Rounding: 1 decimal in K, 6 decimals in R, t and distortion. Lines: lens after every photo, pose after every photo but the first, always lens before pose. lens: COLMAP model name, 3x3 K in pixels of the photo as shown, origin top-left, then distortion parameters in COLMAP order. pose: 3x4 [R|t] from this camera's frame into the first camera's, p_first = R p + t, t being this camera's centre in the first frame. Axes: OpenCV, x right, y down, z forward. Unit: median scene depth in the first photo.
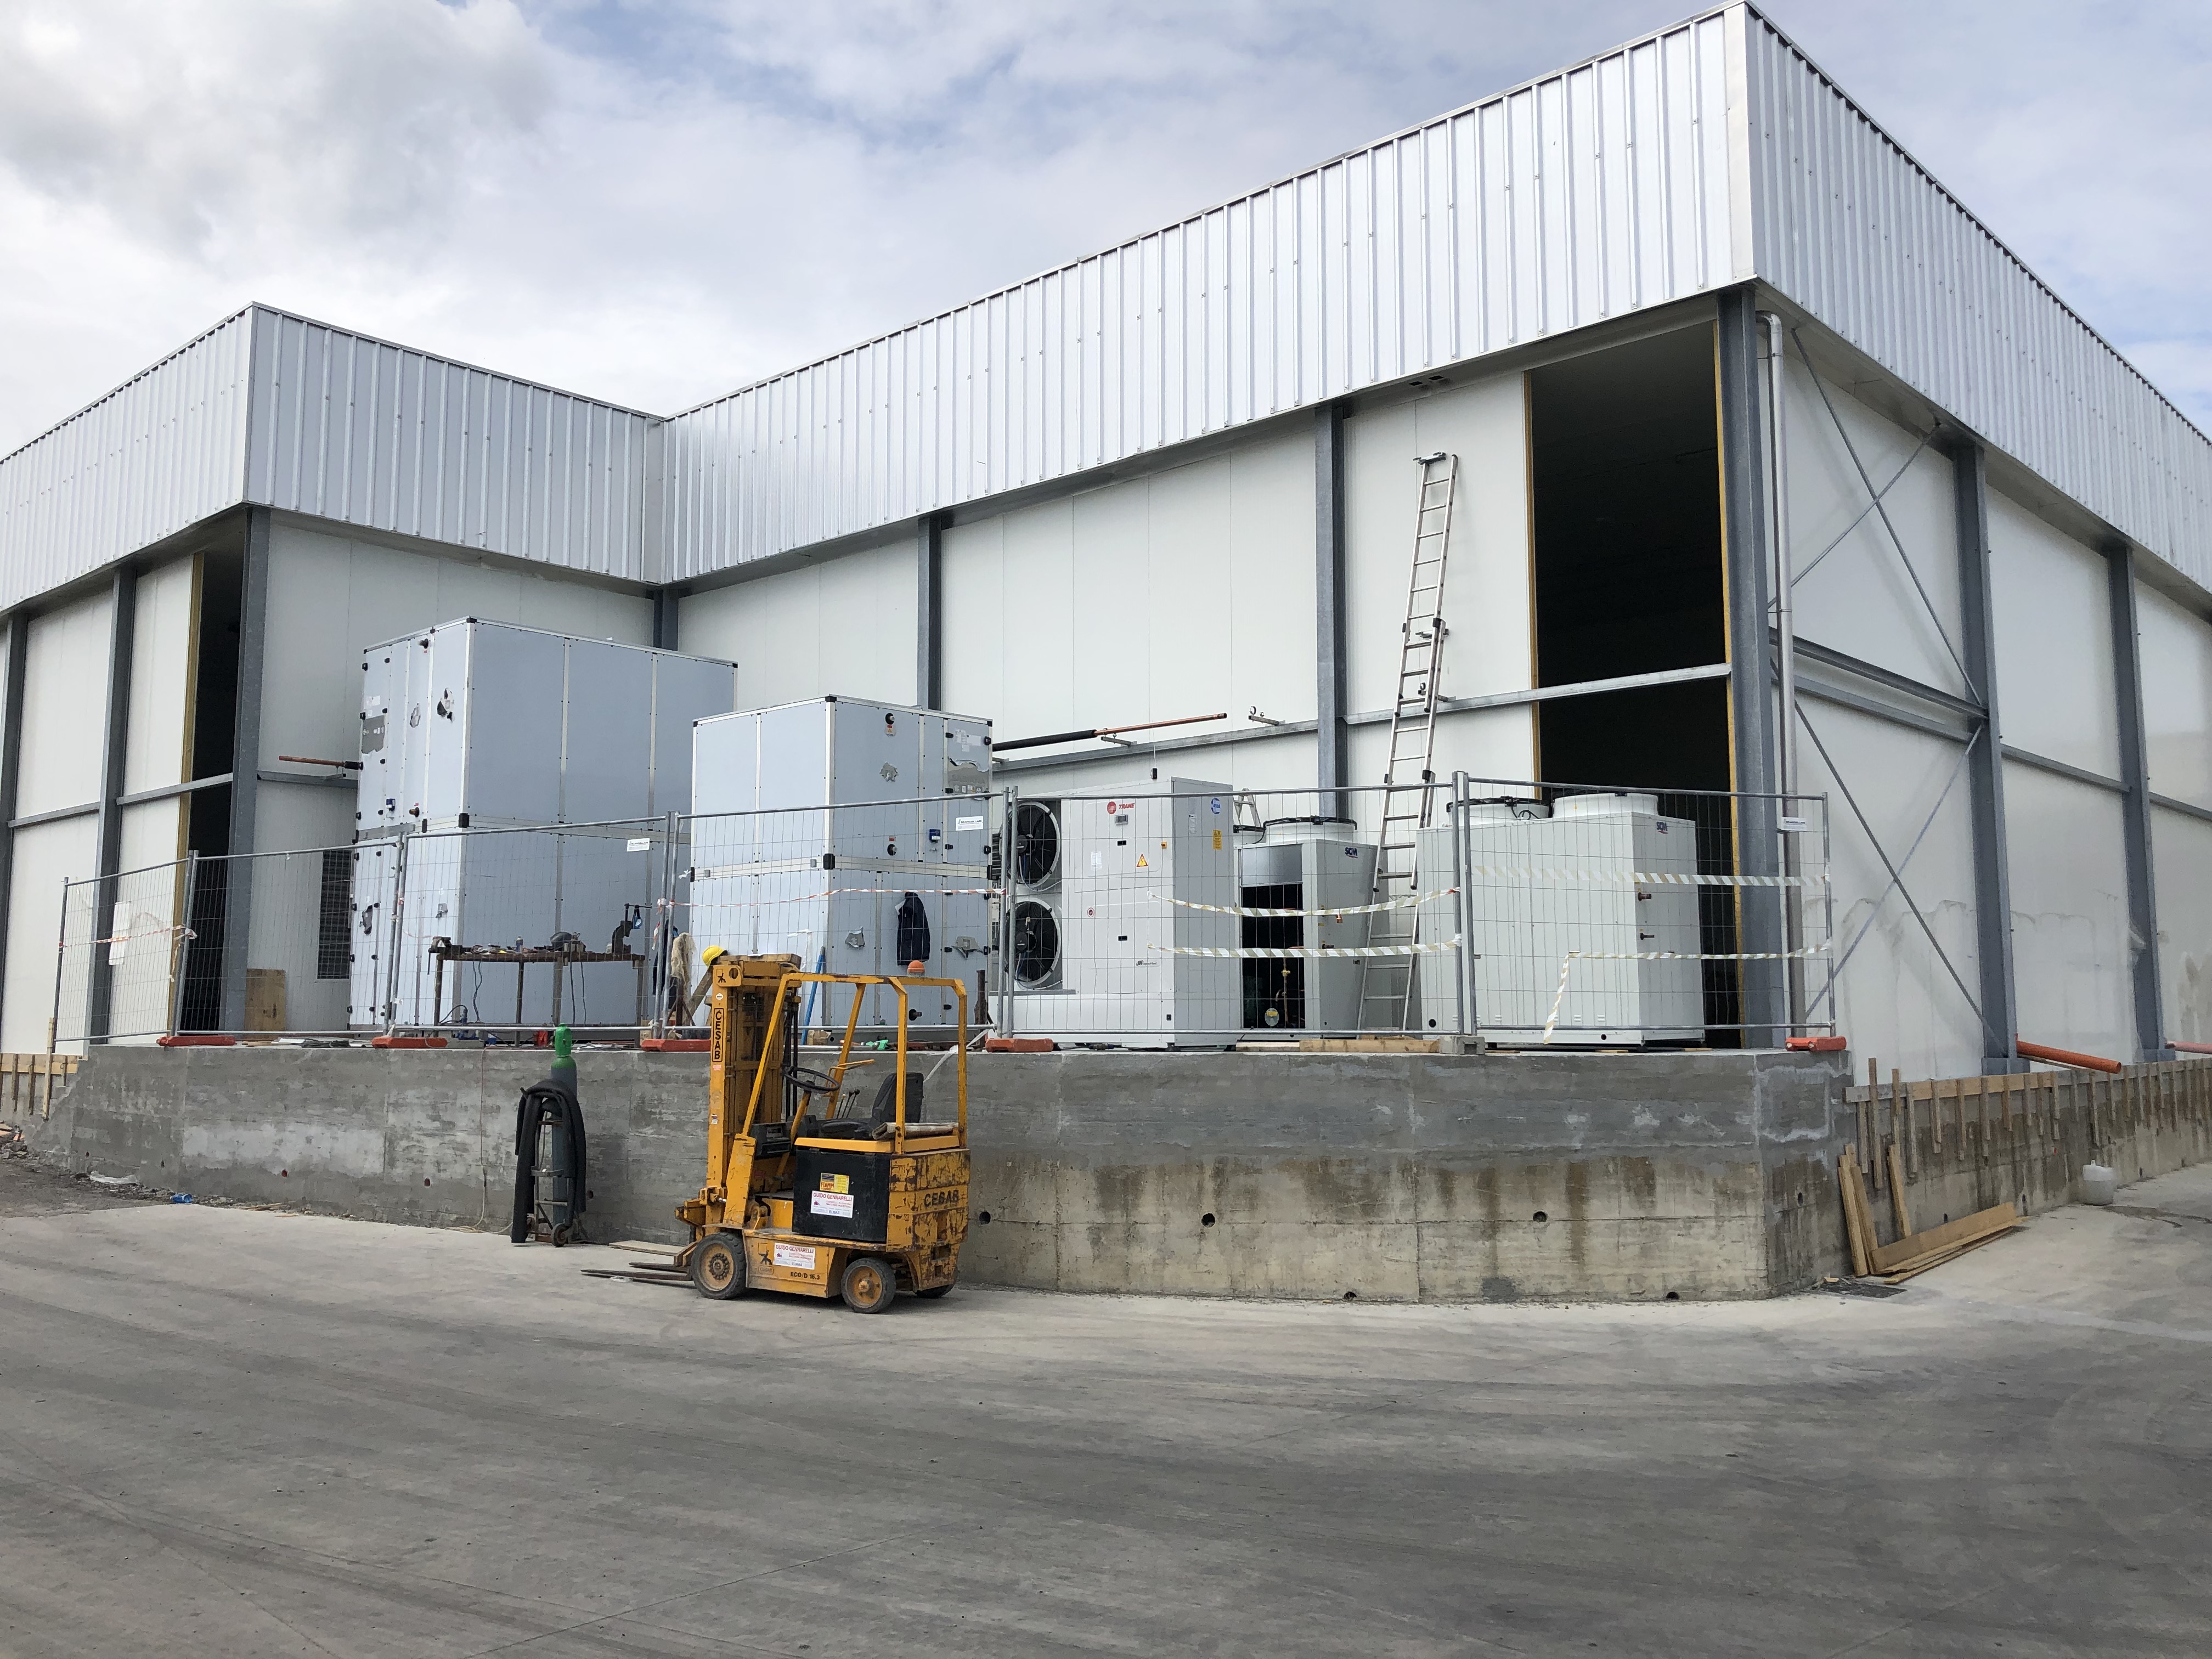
lens RADIAL K [[1844.4, 0, 1114.3], [0, 1844.4, 803.1], [0, 0, 1]] dist [0.135492, -0.222720]
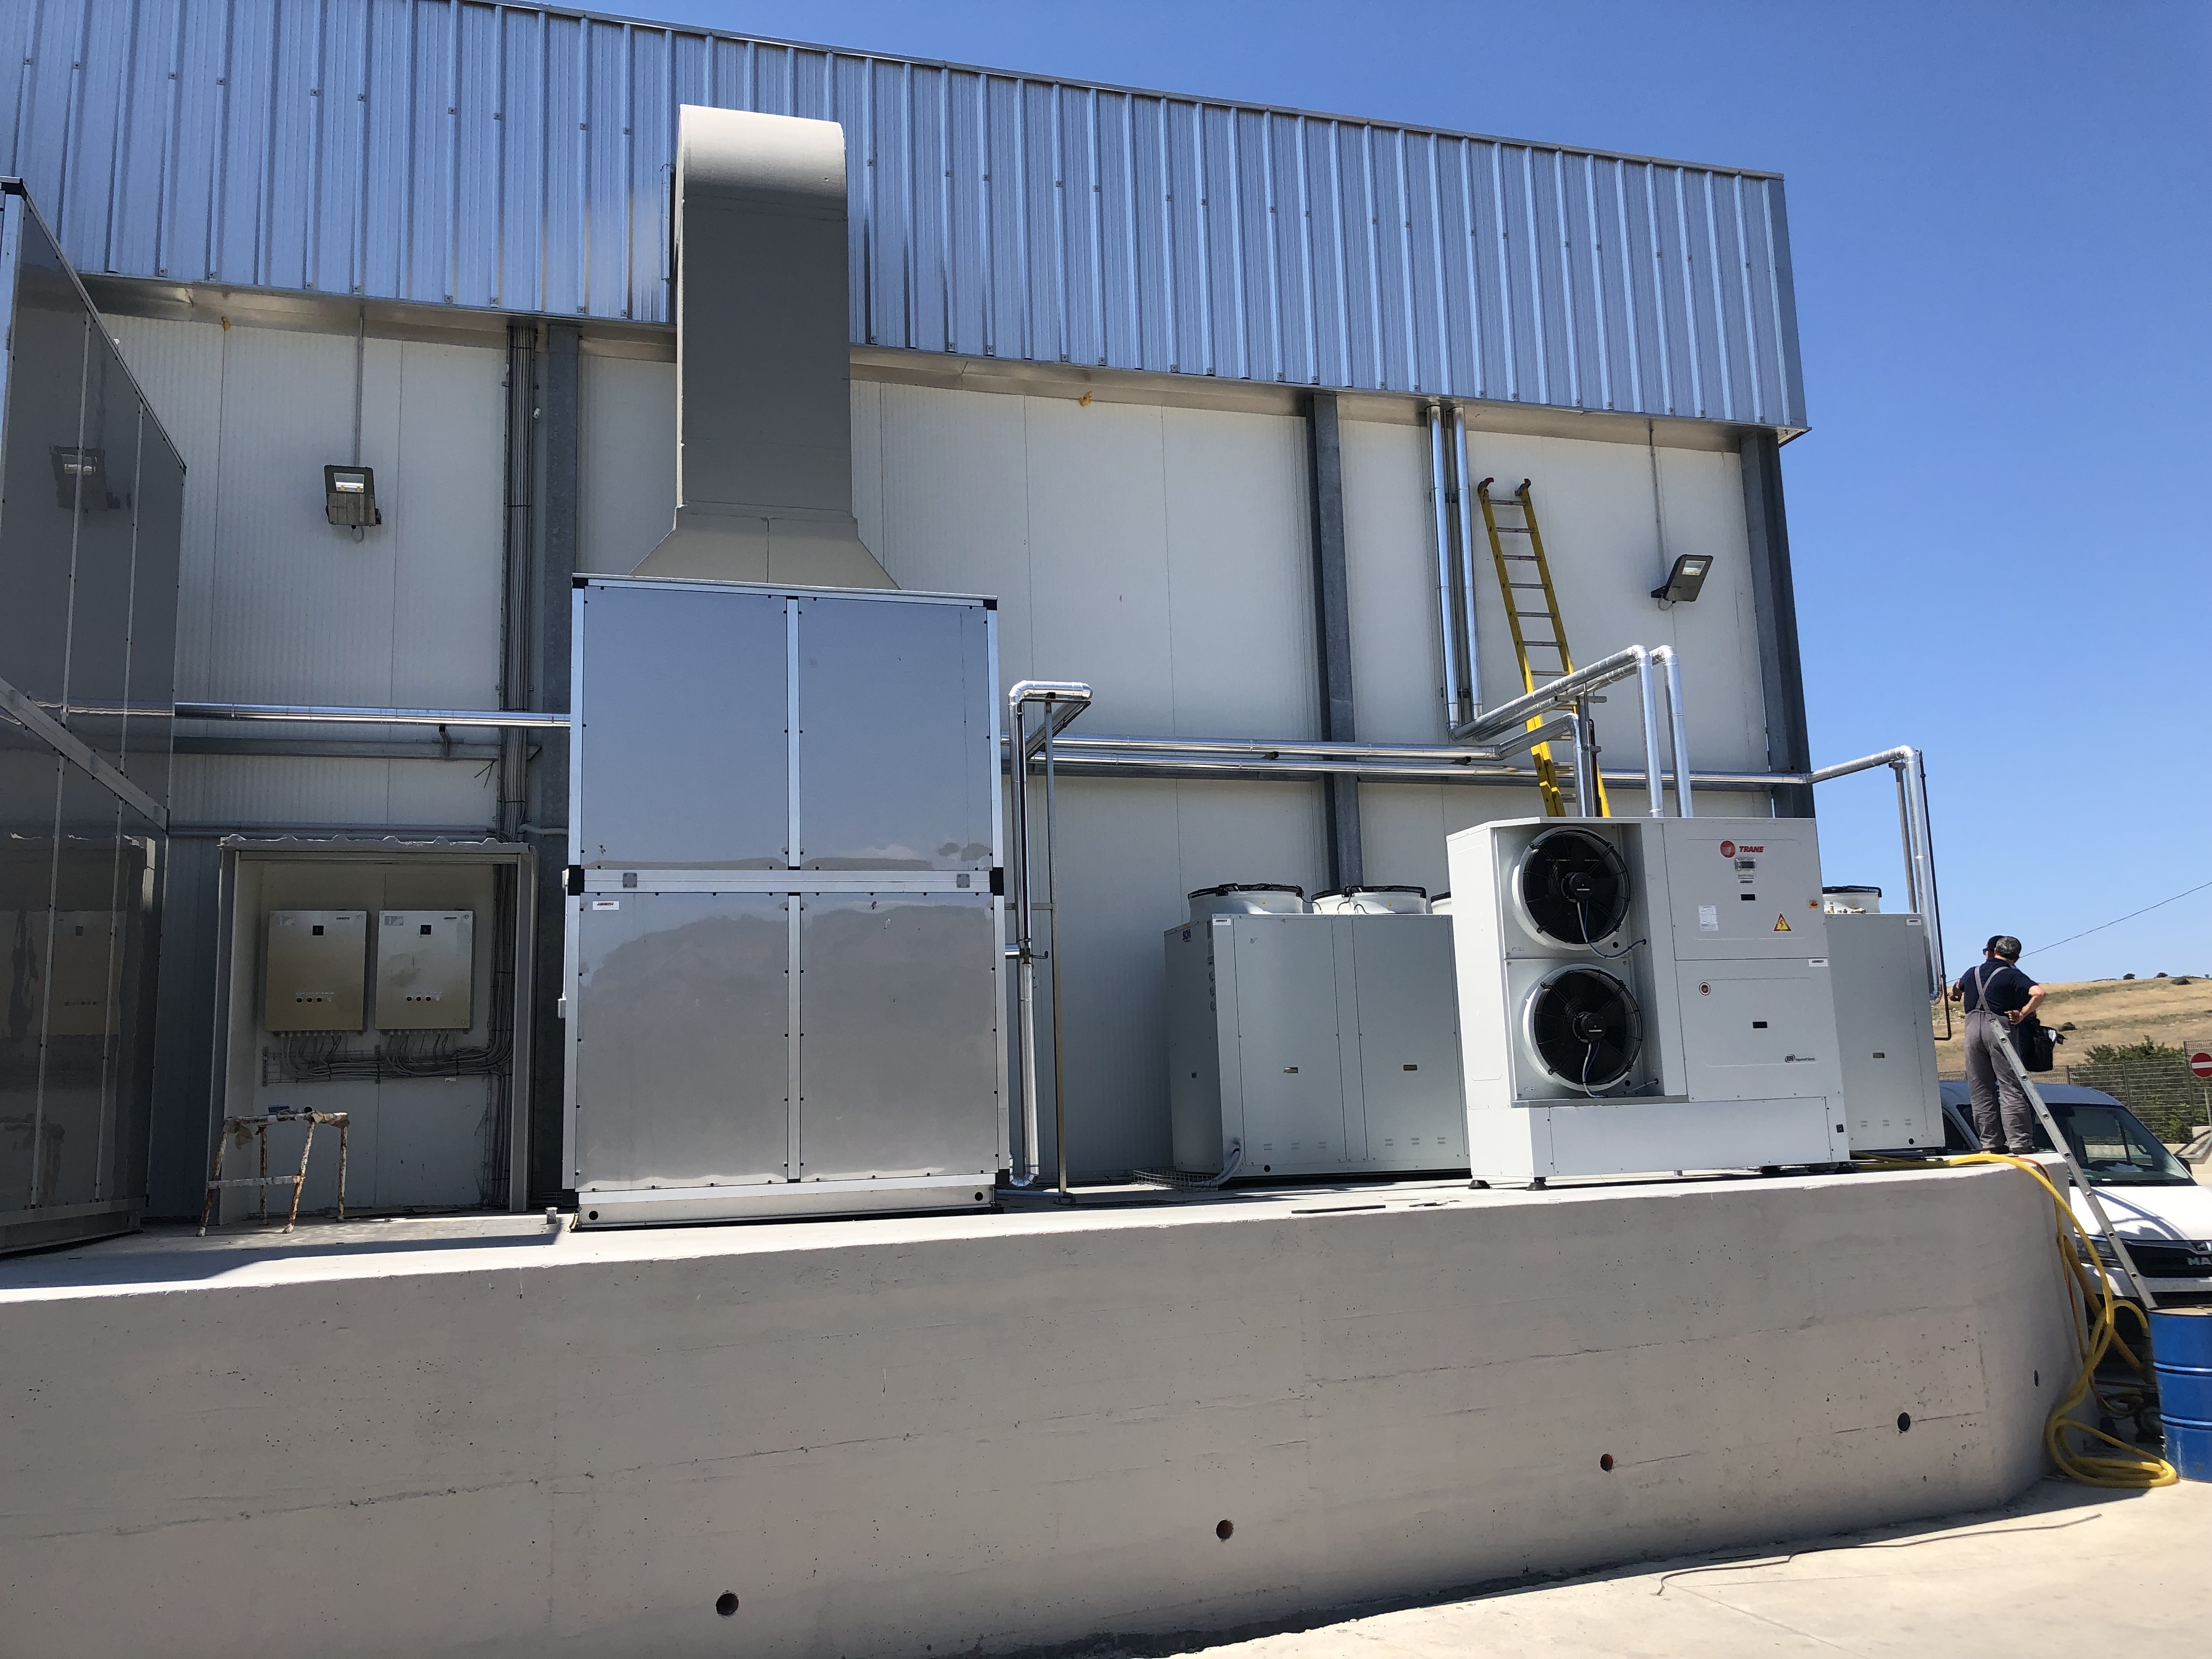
lens RADIAL K [[1844.4, 0, 1114.3], [0, 1844.4, 803.1], [0, 0, 1]] dist [0.135492, -0.222720]
pose [[0.524613, 0.133267, 0.840846, -0.754893], [-0.075801, 0.991061, -0.109782, 0.084376], [-0.847960, -0.006144, 0.530025, 0.787405]]
